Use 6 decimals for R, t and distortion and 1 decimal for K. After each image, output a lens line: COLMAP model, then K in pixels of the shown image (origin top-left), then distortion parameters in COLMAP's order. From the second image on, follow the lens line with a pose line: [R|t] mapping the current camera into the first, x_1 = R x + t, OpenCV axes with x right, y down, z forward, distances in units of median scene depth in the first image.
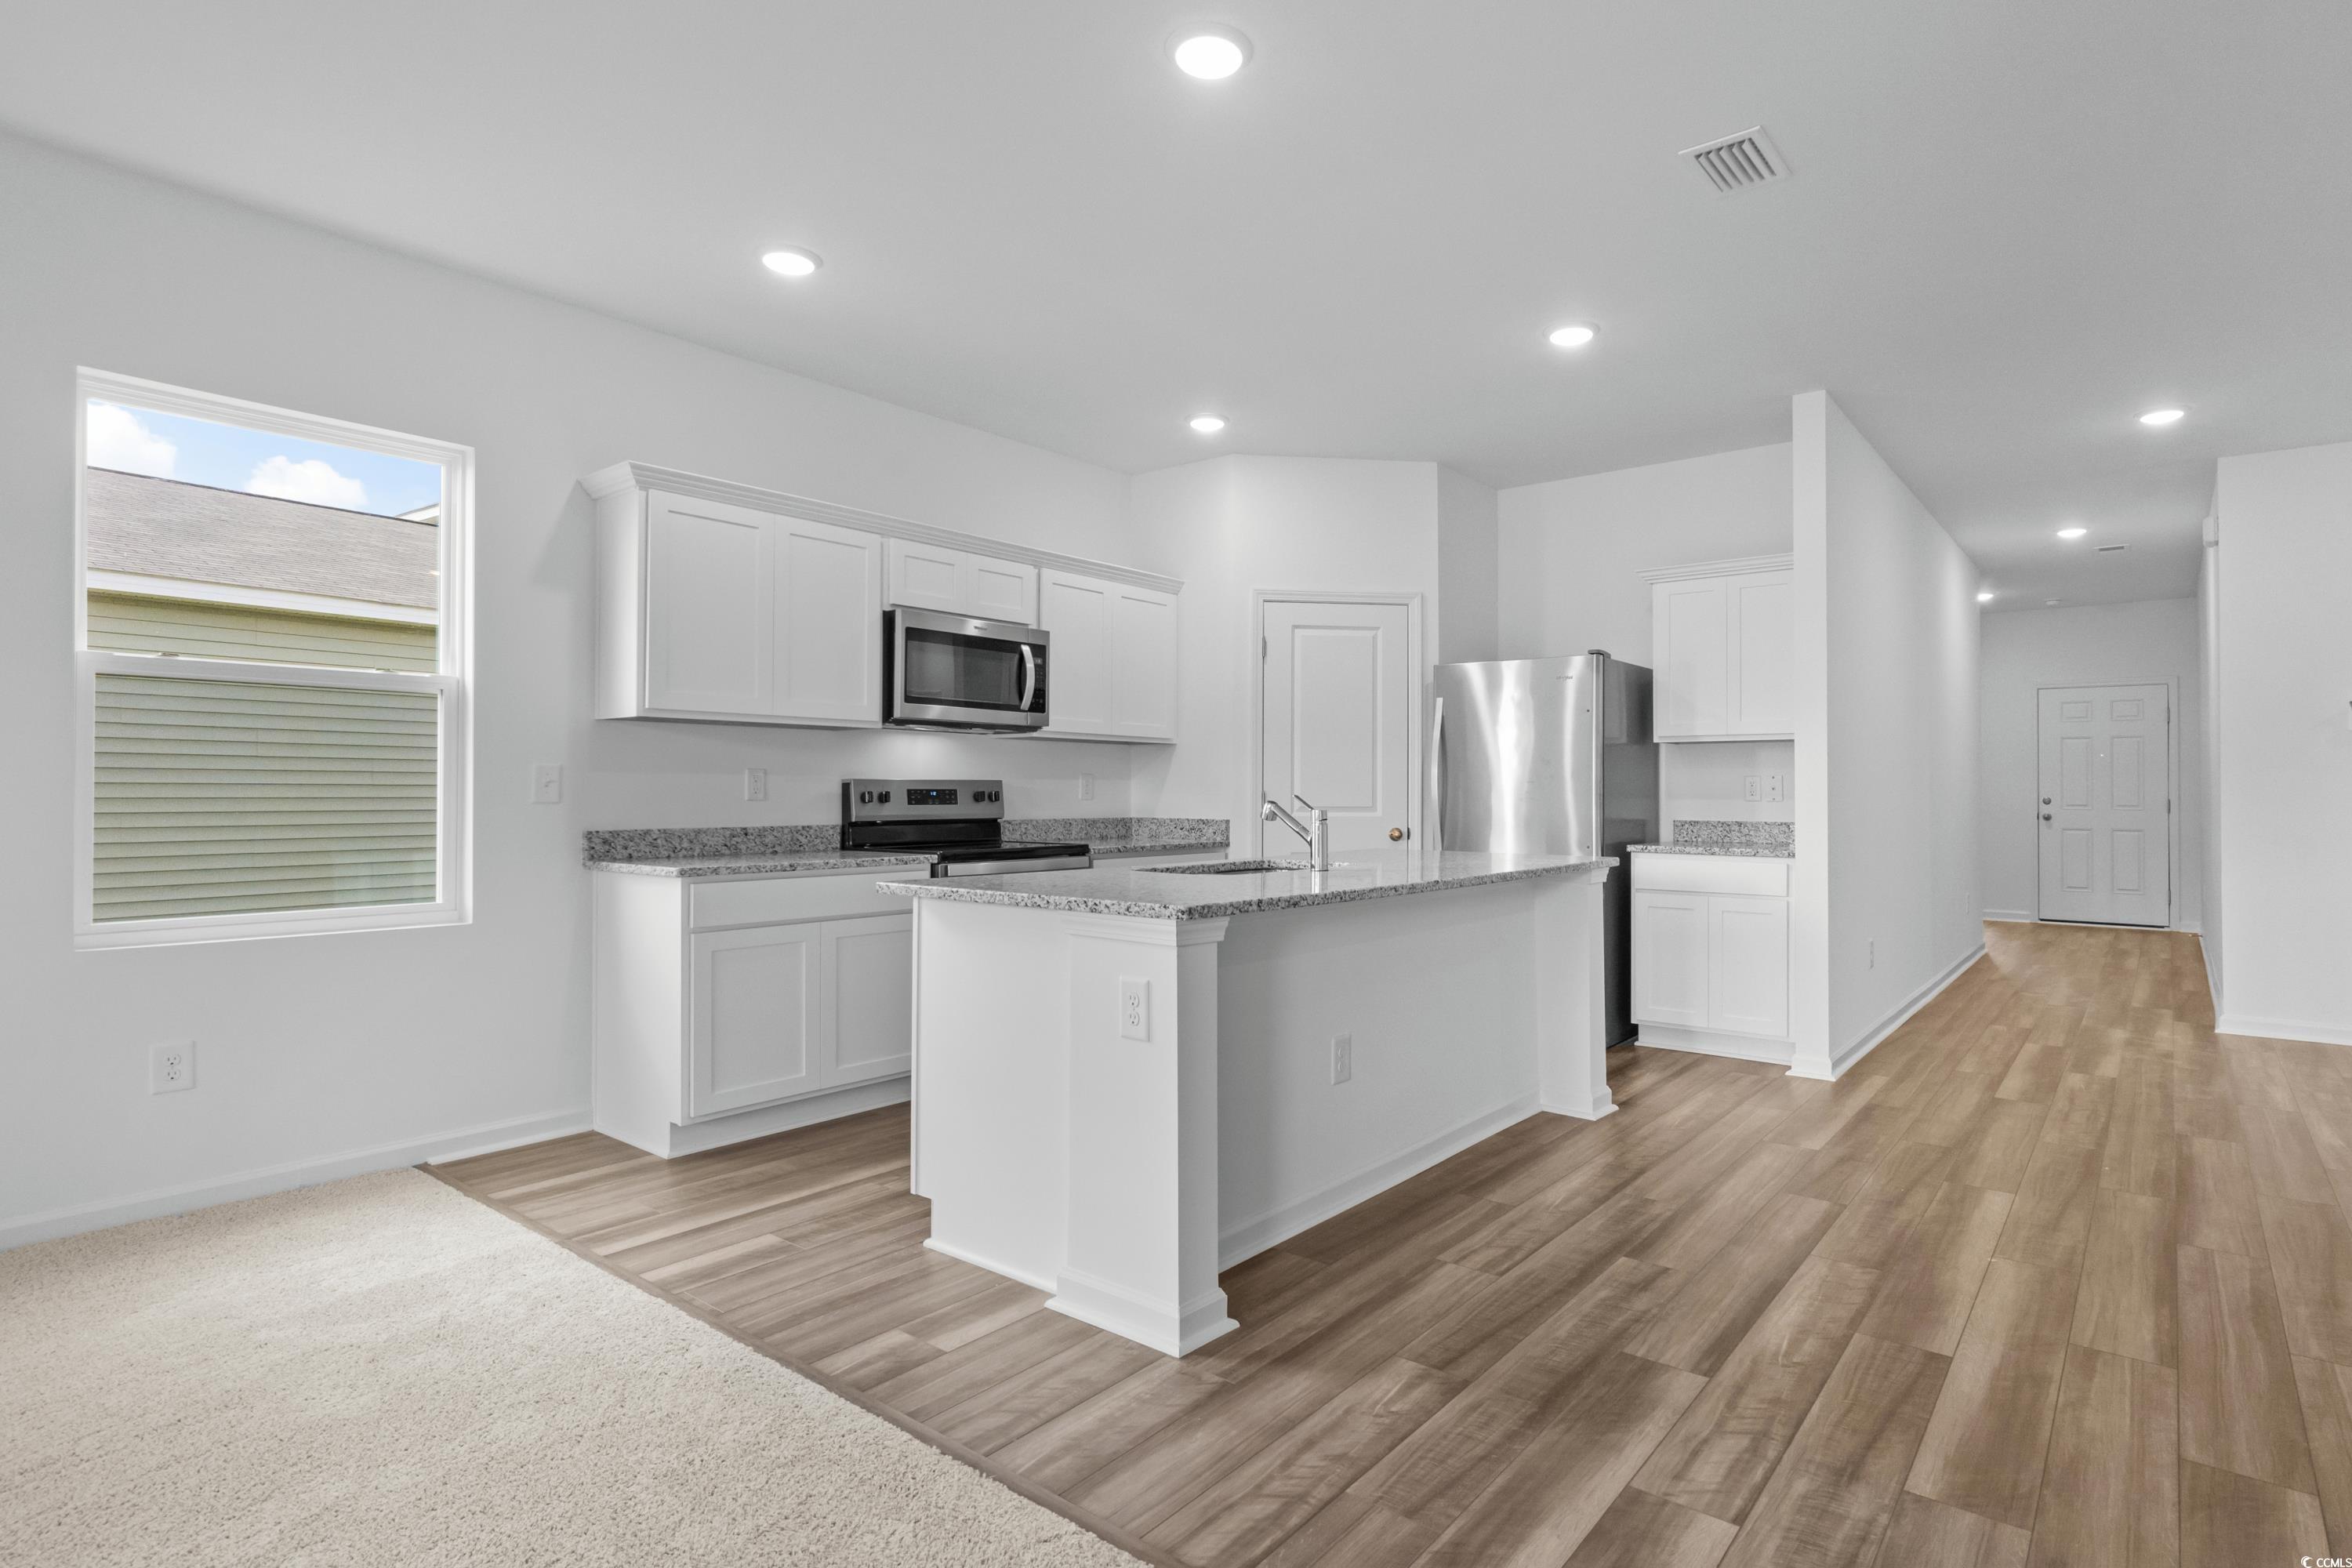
lens RADIAL K [[1184.9, 0, 1265.9], [0, 1184.9, 776.4], [0, 0, 1]] dist [-0.000970, -0.000728]
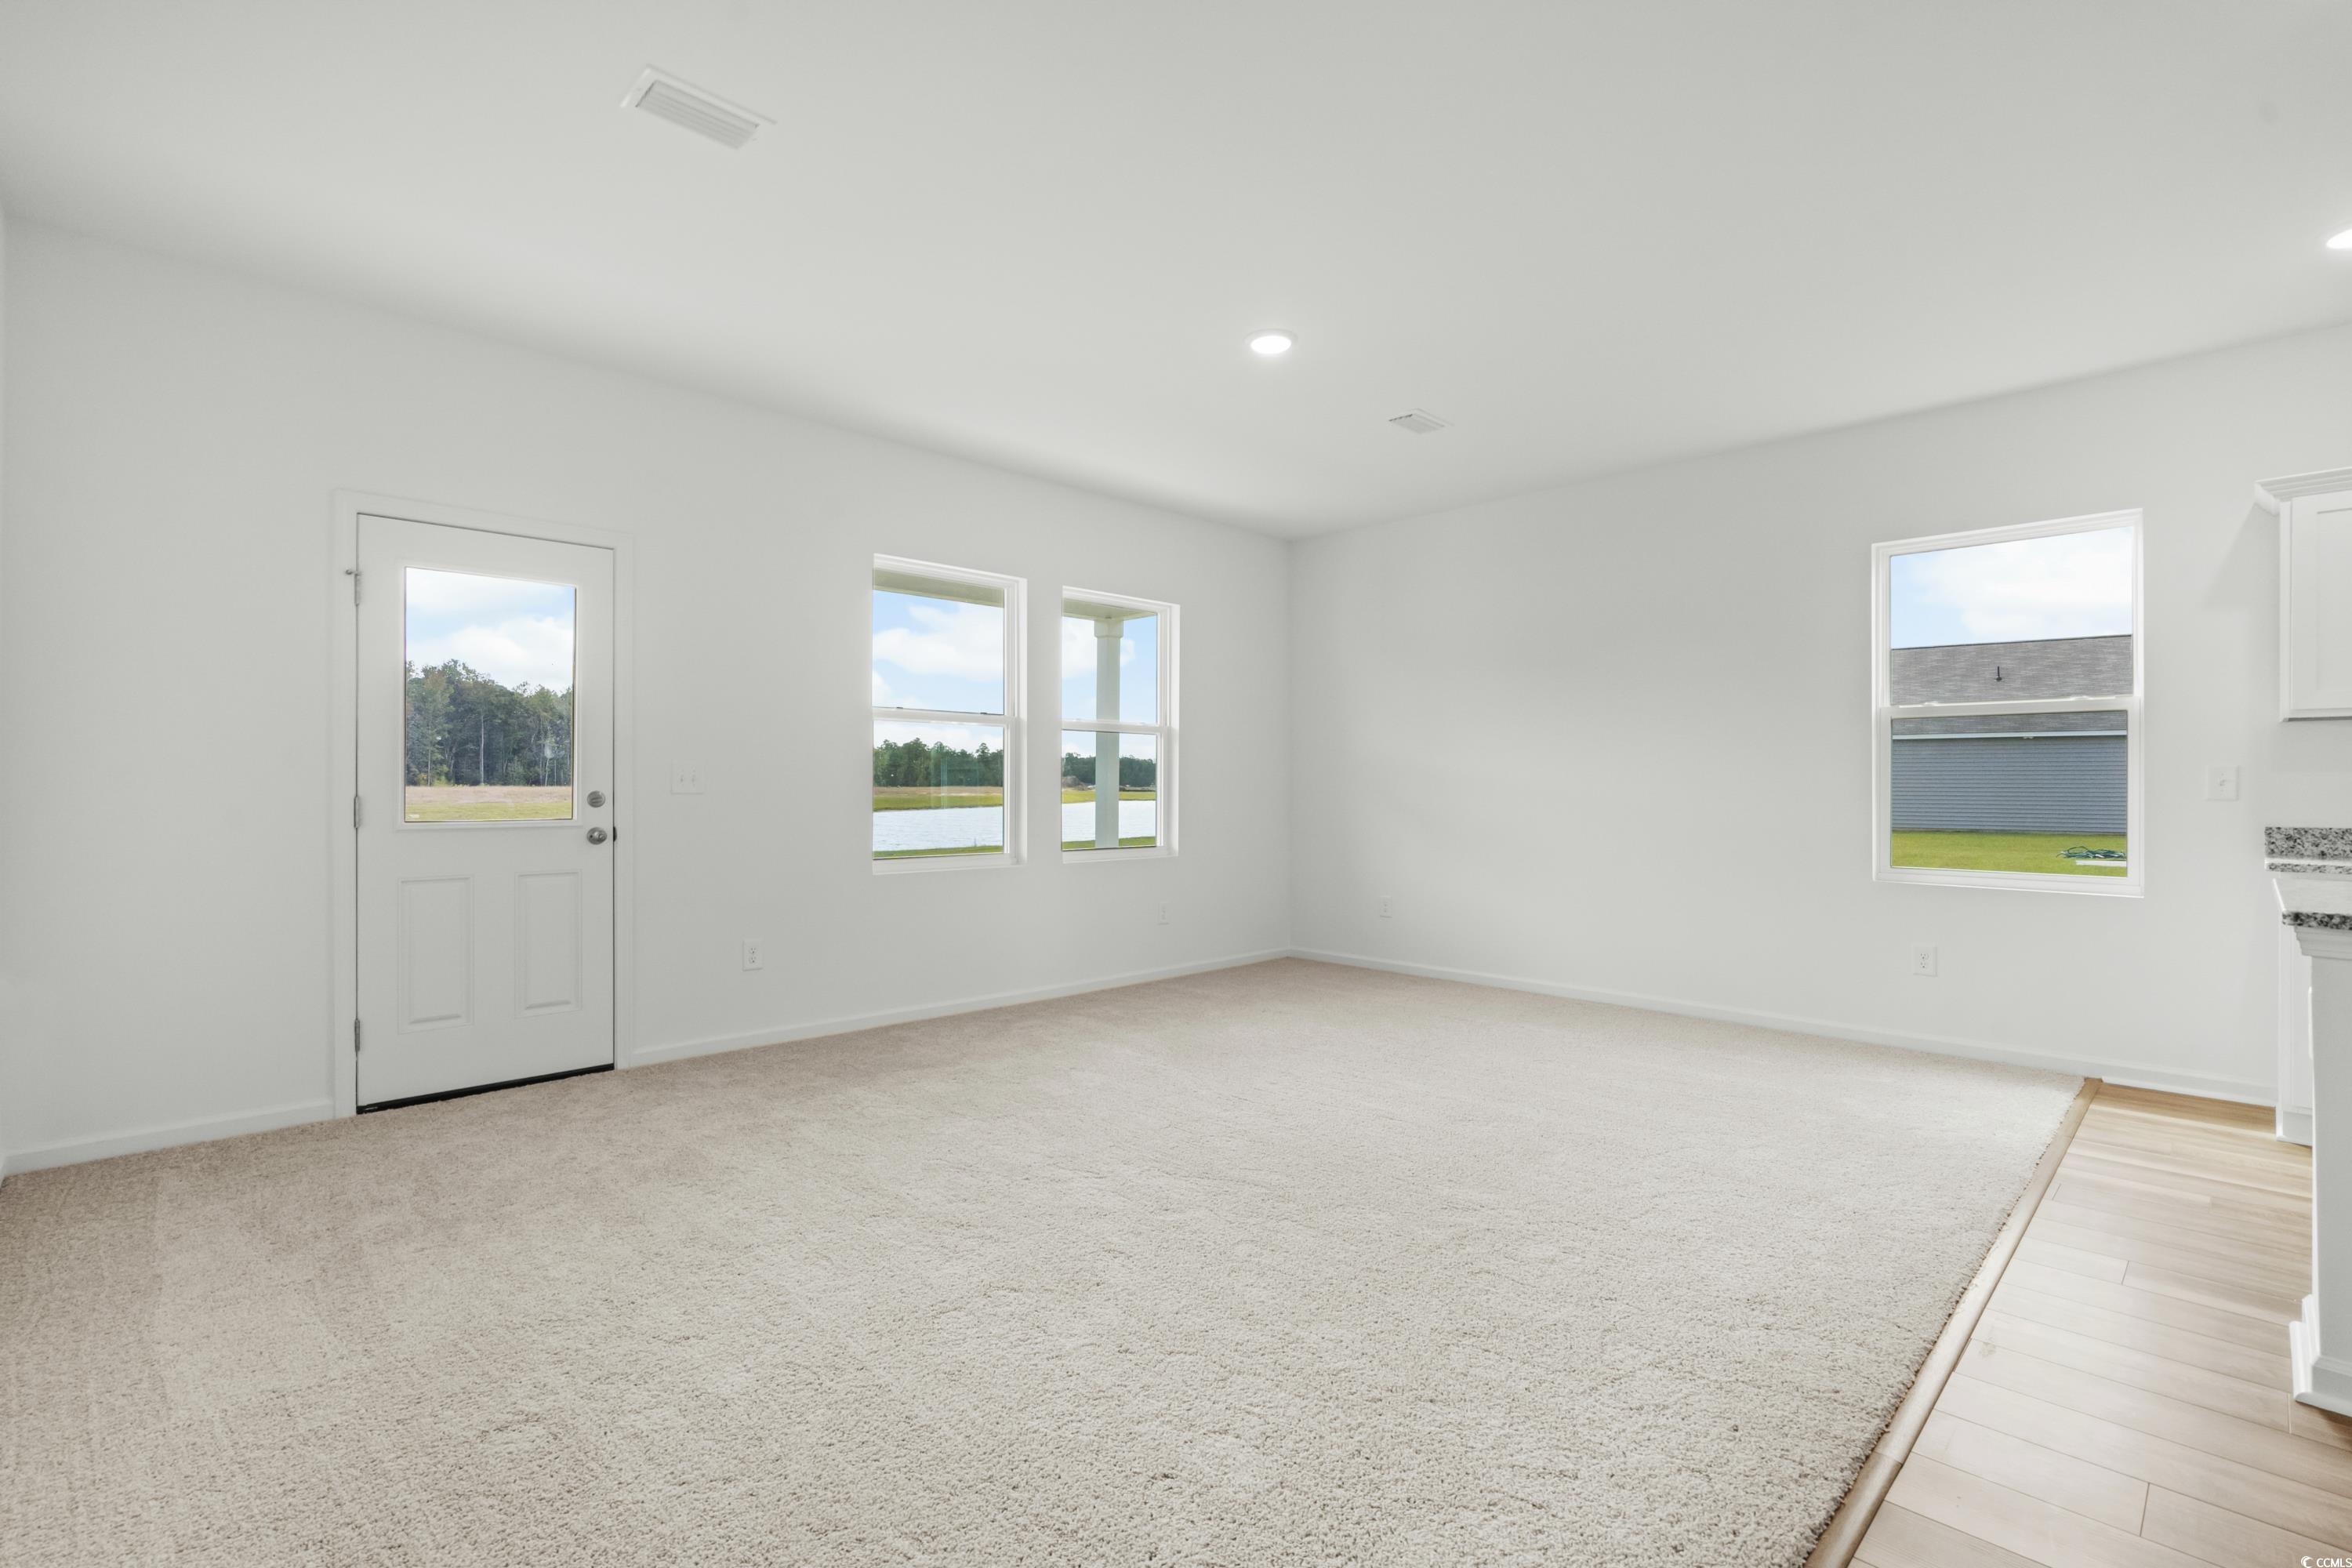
lens RADIAL K [[1071.2, 0, 1169.8], [0, 1071.2, 792.3], [0, 0, 1]] dist [0.000156, -0.000141]
pose [[-0.148142, 0.001406, -0.988965, 0.467303], [0.007832, 0.999969, 0.000249, 0.005859], [0.988935, -0.007709, -0.148149, 0.139353]]
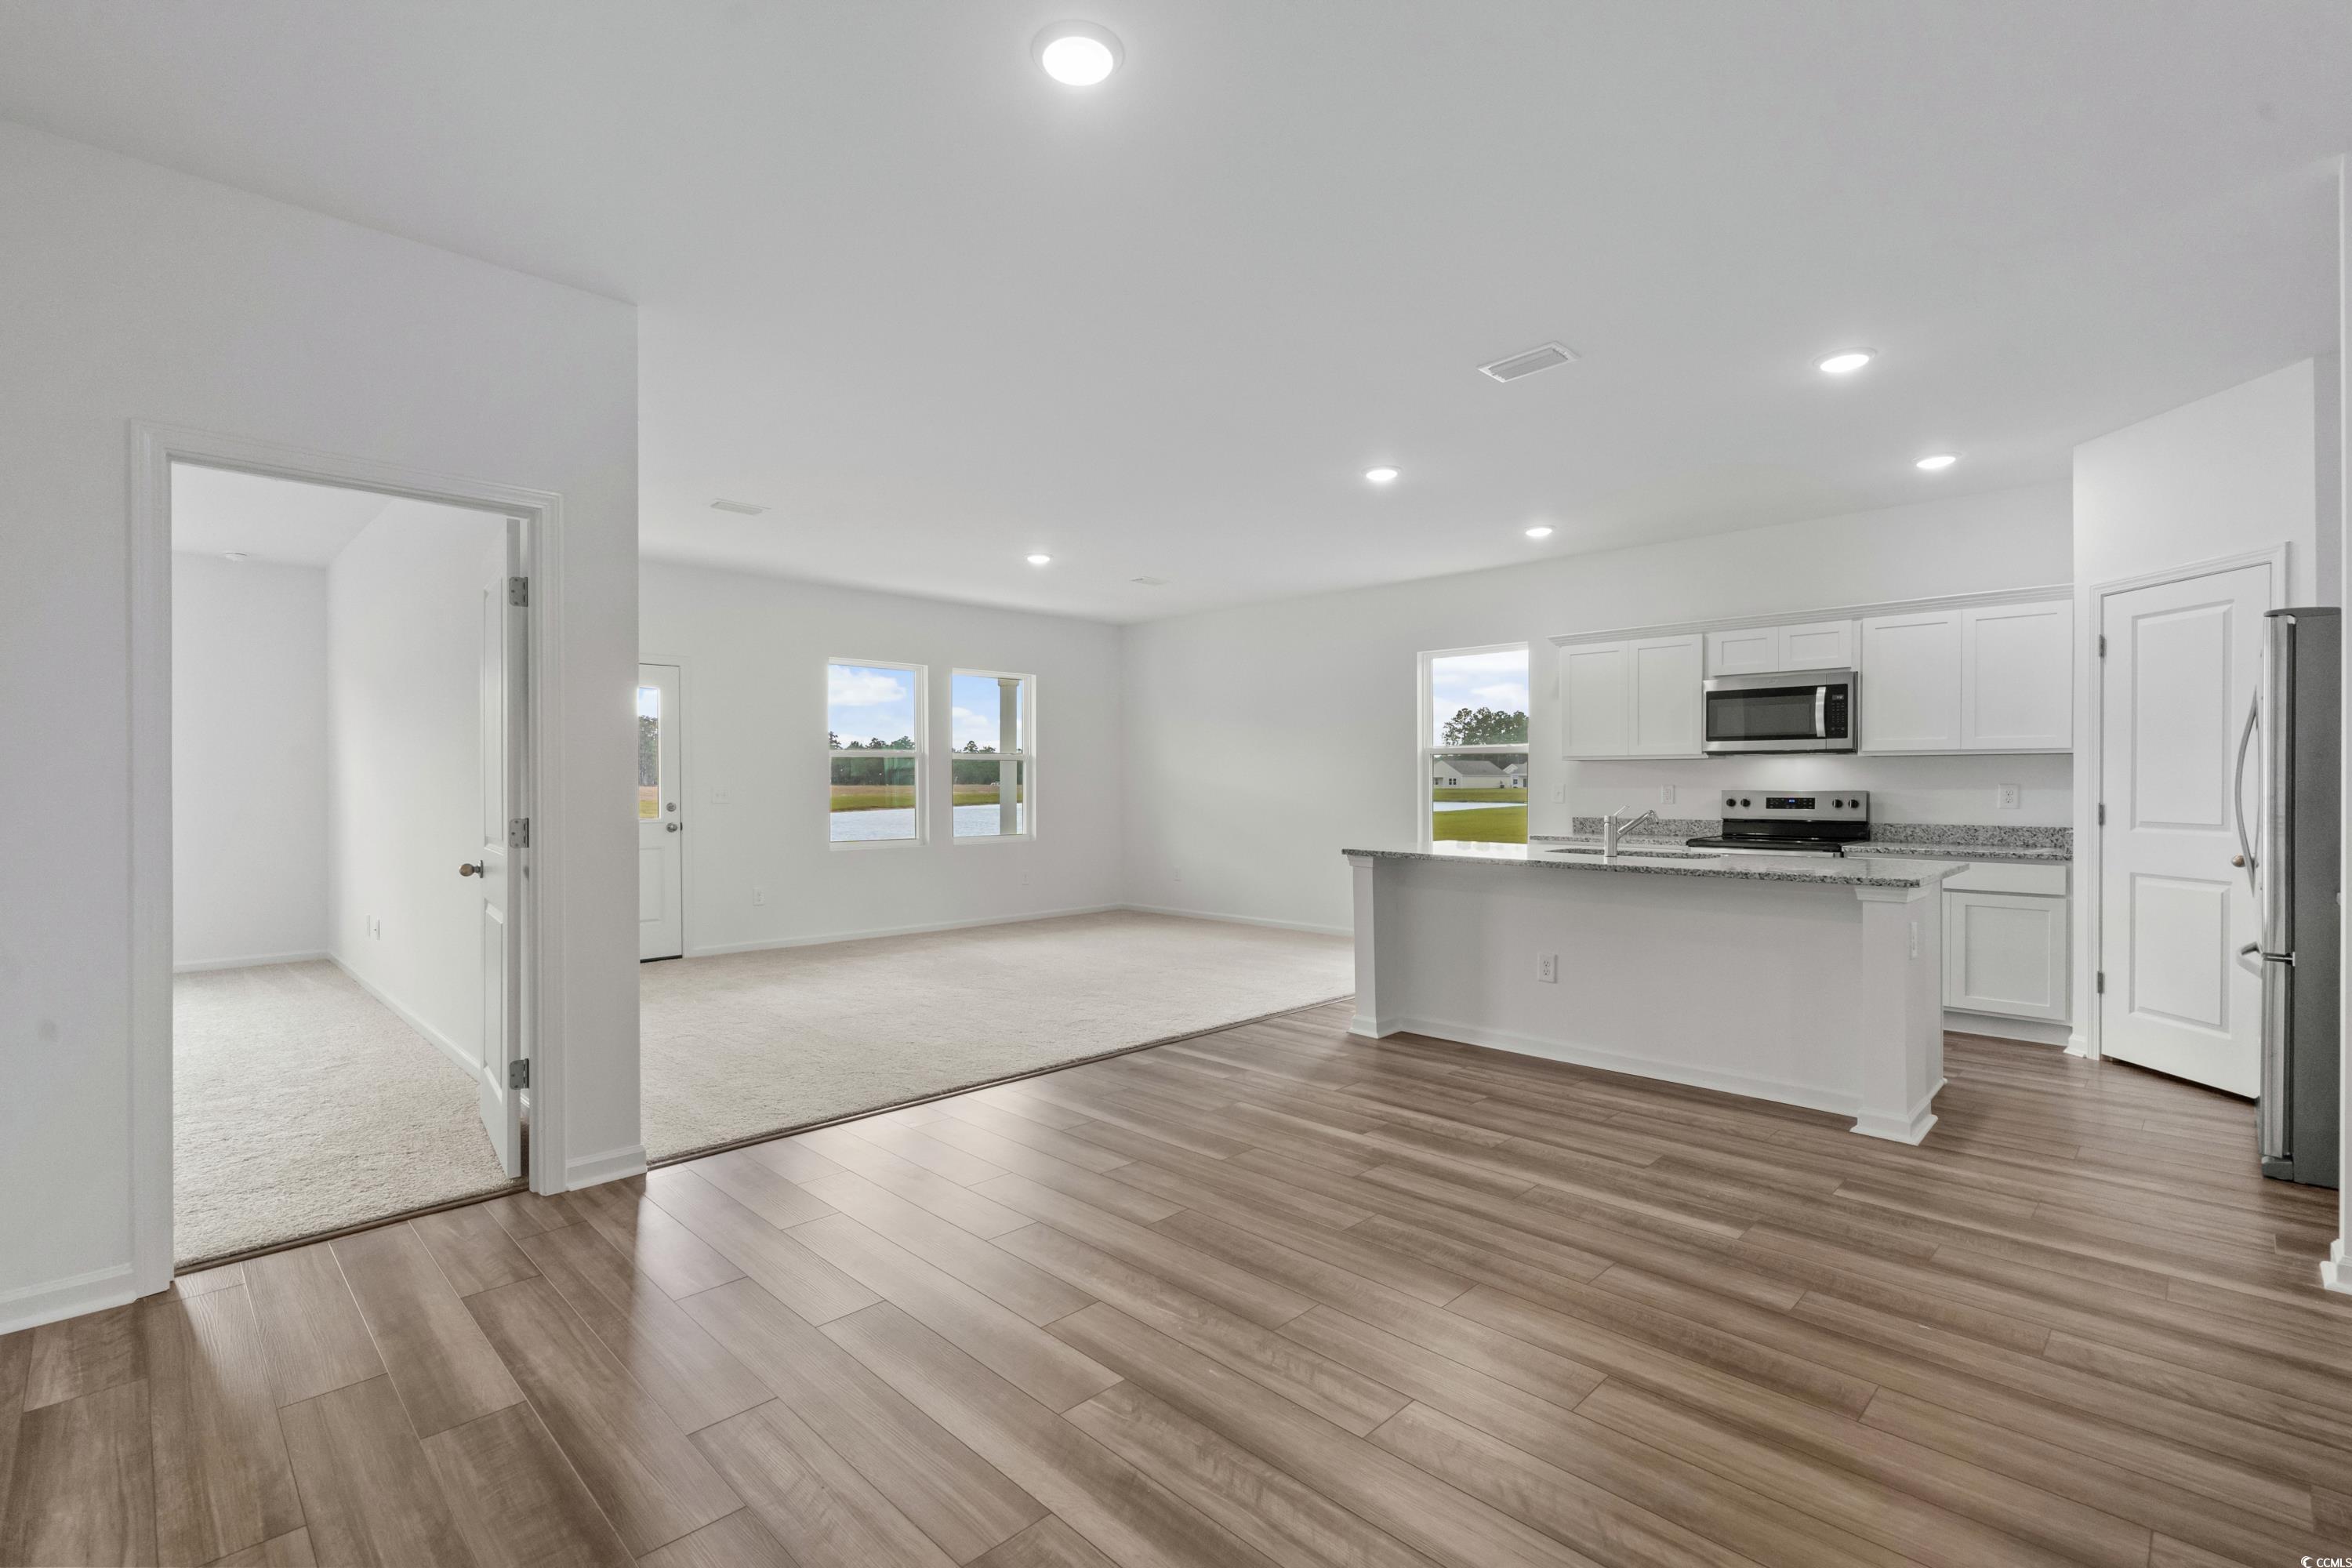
lens RADIAL K [[1071.2, 0, 1169.8], [0, 1071.2, 792.3], [0, 0, 1]] dist [0.000156, -0.000141]
pose [[-0.138140, 0.006641, -0.990390, 1.152320], [0.013138, 0.999902, 0.004873, -0.012376], [0.990326, -0.012339, -0.138214, 0.500683]]
